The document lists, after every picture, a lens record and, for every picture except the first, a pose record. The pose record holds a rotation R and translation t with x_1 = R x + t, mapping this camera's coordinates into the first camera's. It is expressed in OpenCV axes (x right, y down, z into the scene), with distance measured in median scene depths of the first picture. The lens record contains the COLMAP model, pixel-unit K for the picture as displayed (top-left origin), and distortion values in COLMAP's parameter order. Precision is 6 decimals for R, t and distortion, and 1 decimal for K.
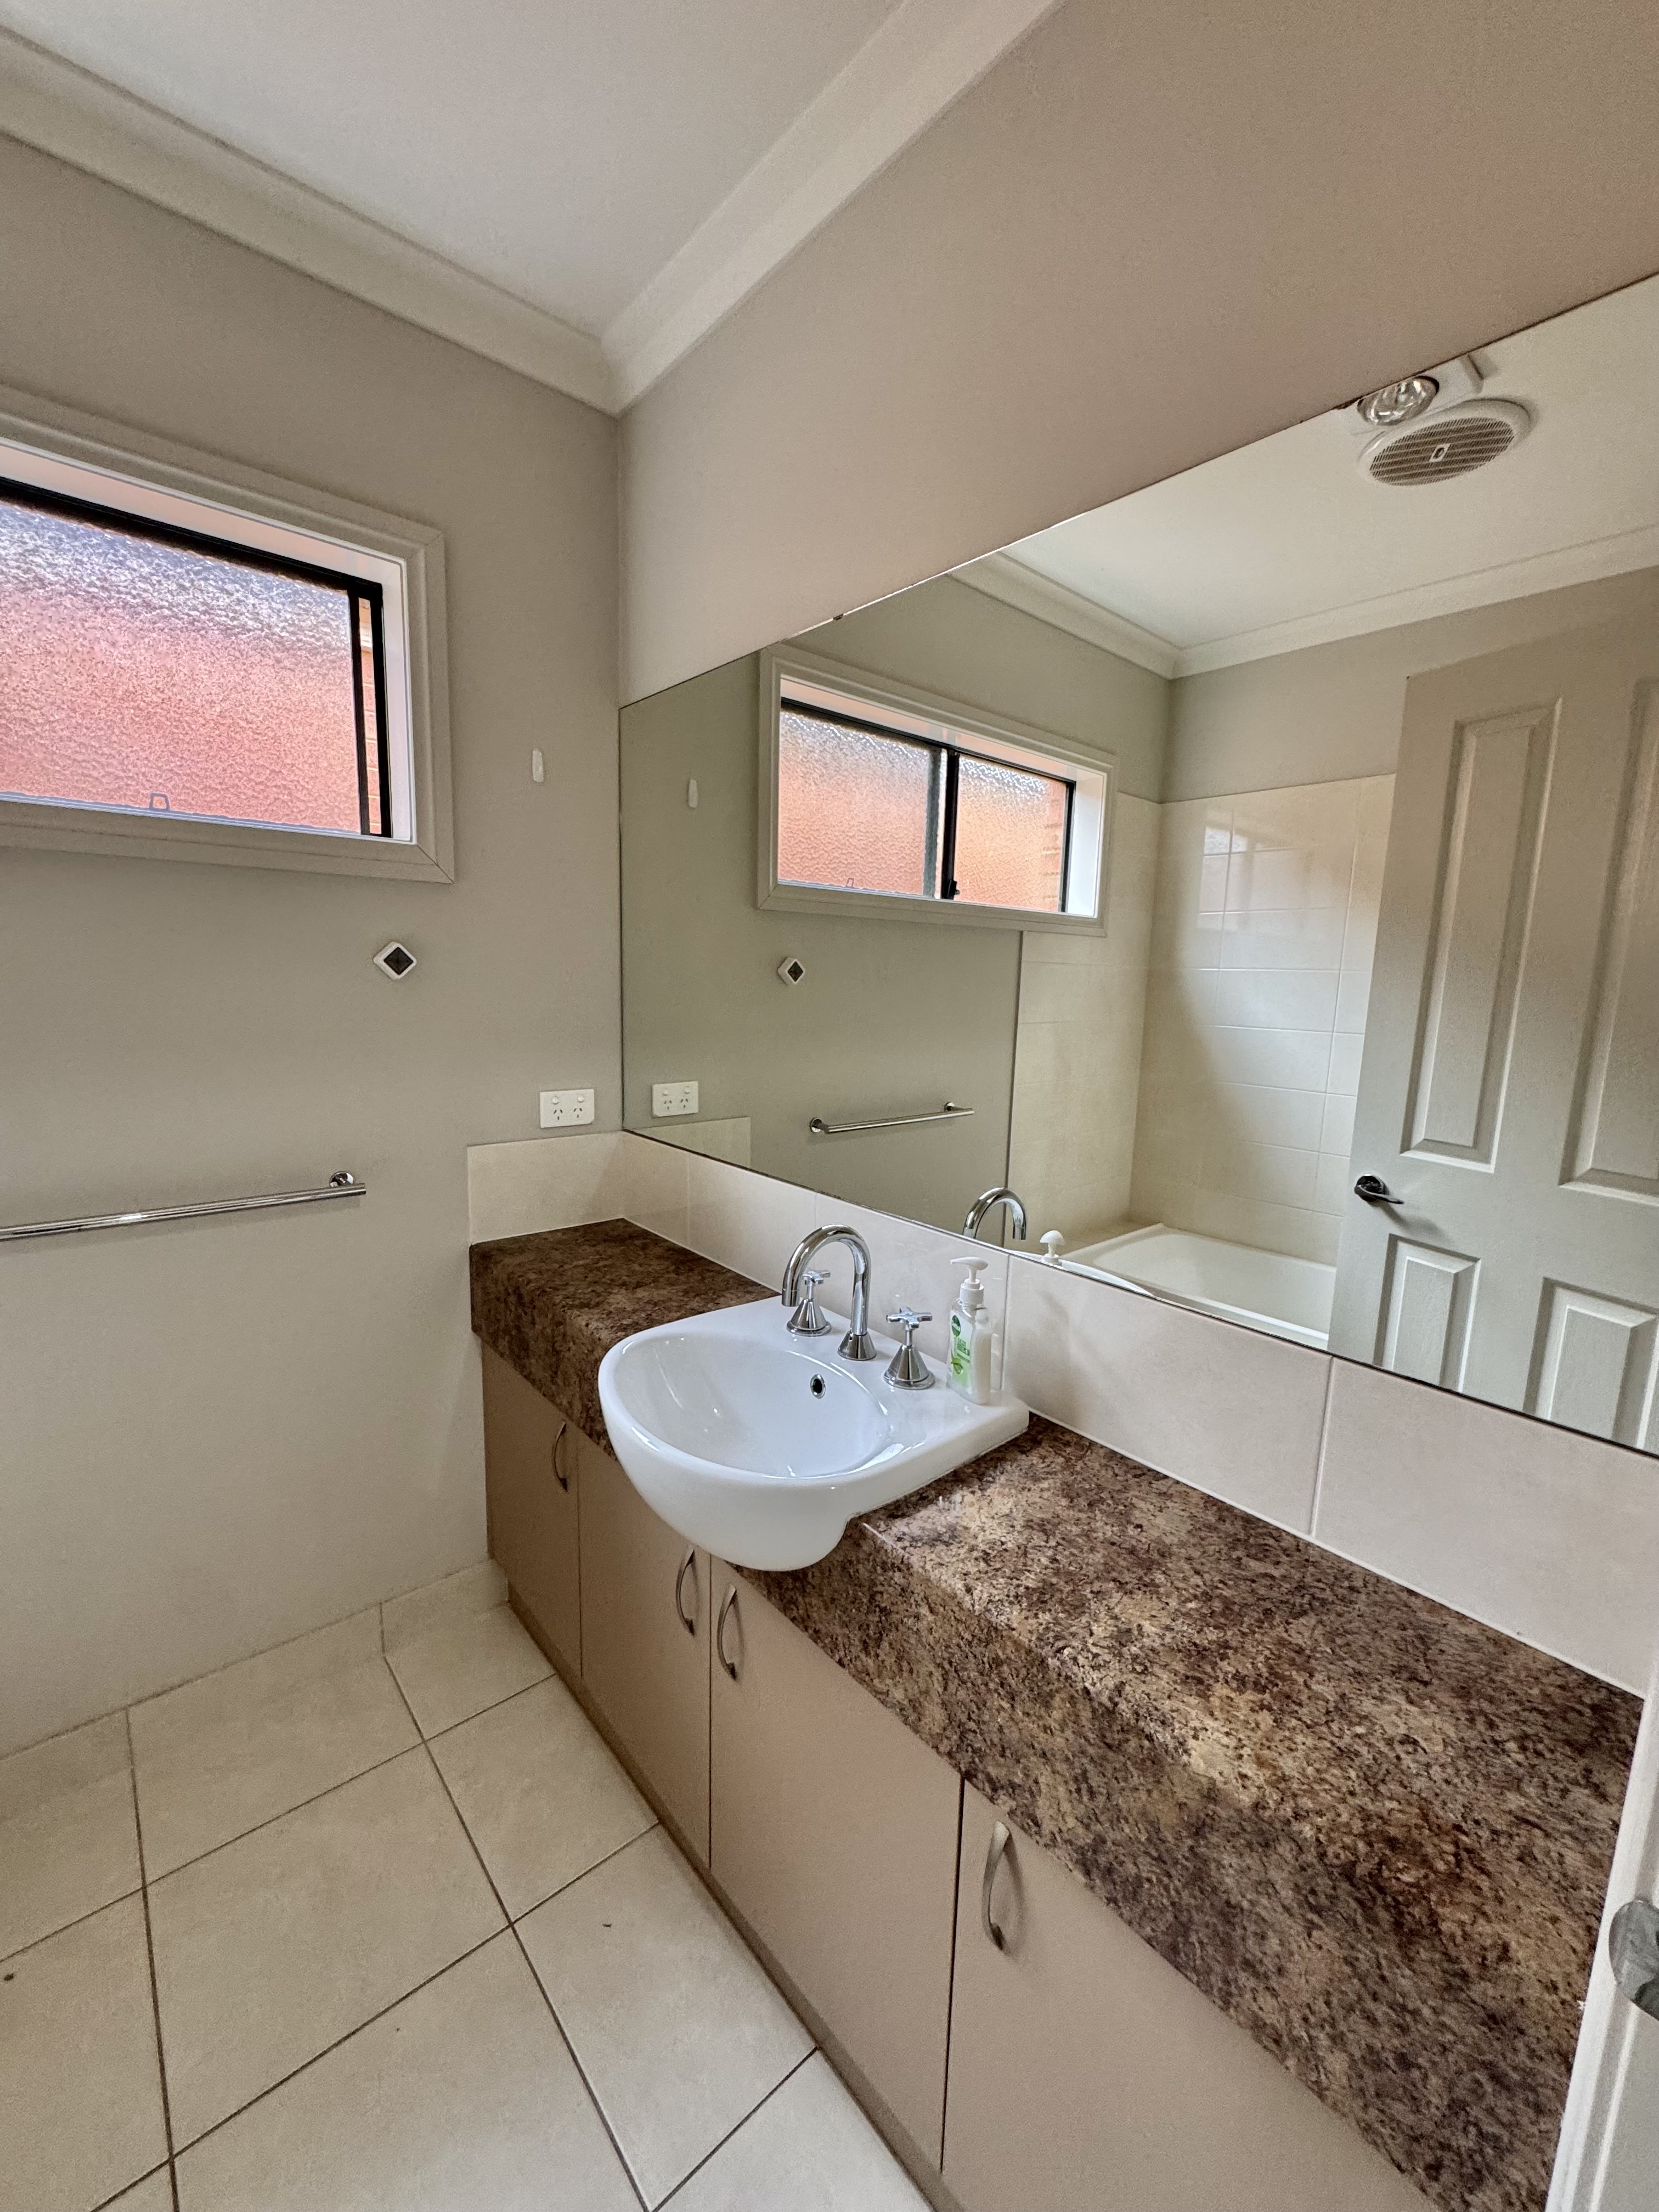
lens RADIAL K [[882.7, 0, 828.8], [0, 882.7, 1112.2], [0, 0, 1]] dist [-0.002467, 0.000209]
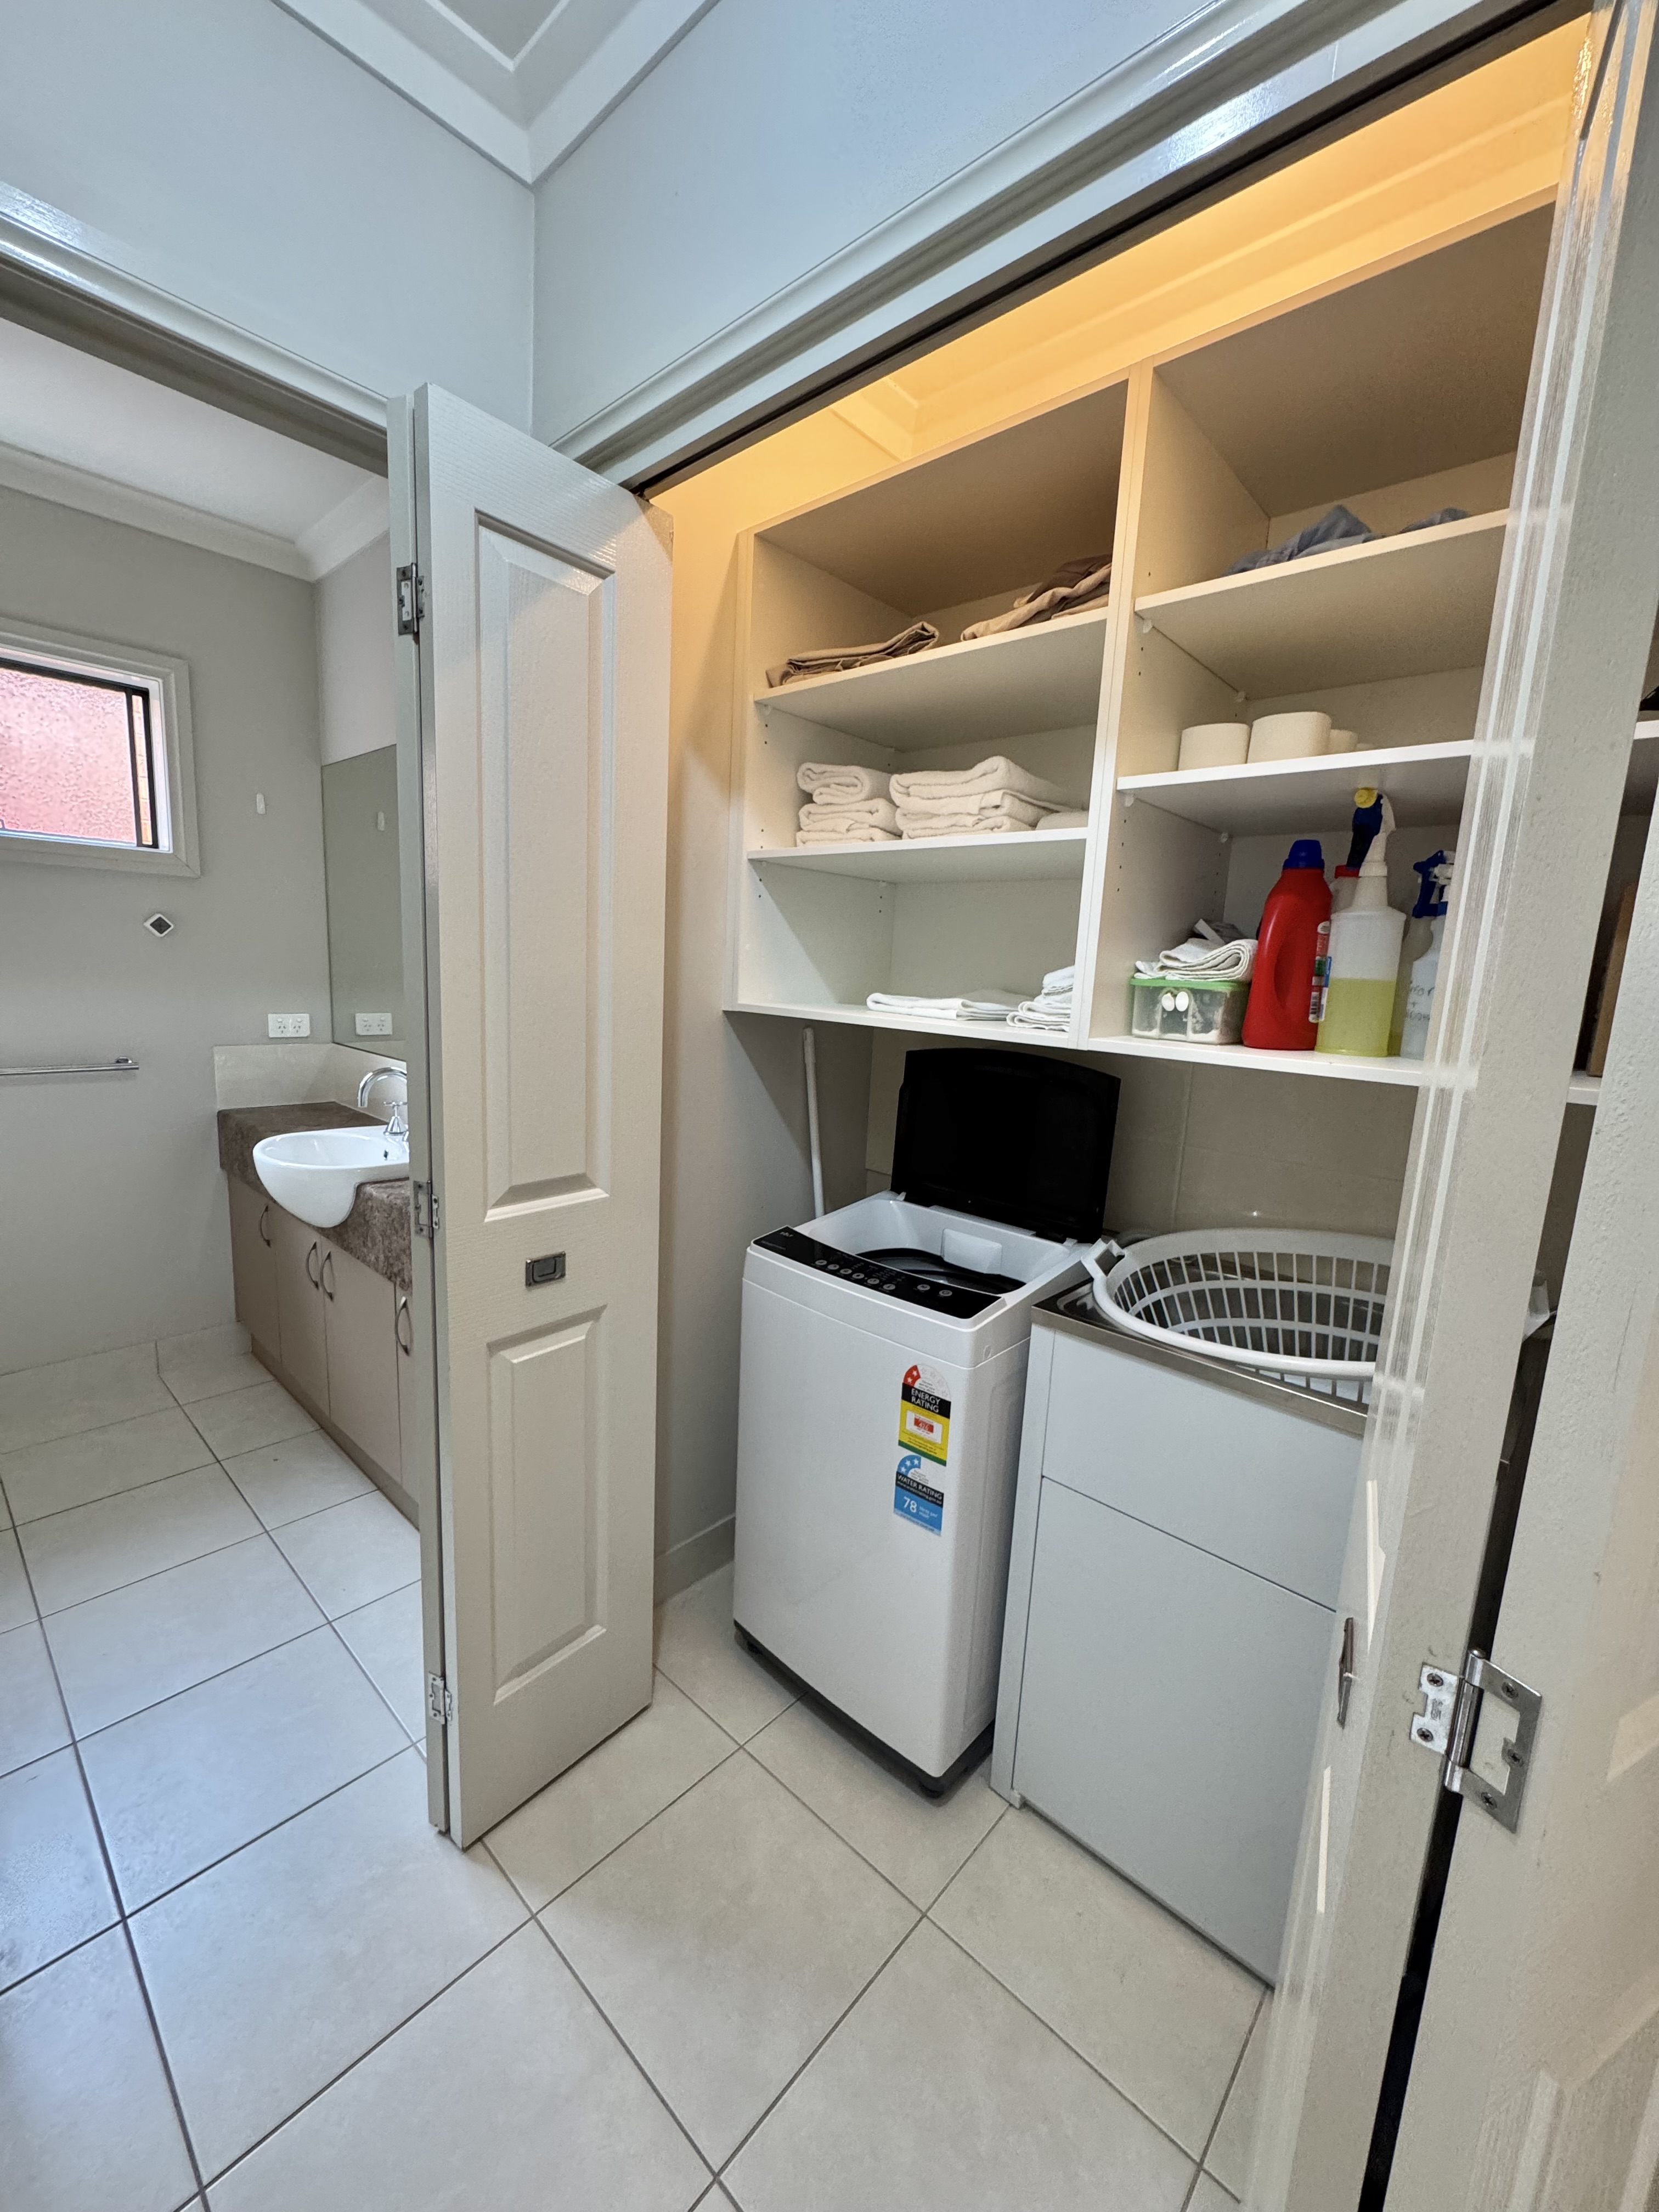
lens RADIAL K [[882.7, 0, 828.8], [0, 882.7, 1112.2], [0, 0, 1]] dist [-0.002467, 0.000209]
pose [[0.992258, 0.005319, 0.124079, 0.511949], [-0.007707, 0.999794, 0.018771, 0.126391], [-0.123954, -0.019582, 0.992095, -0.736249]]
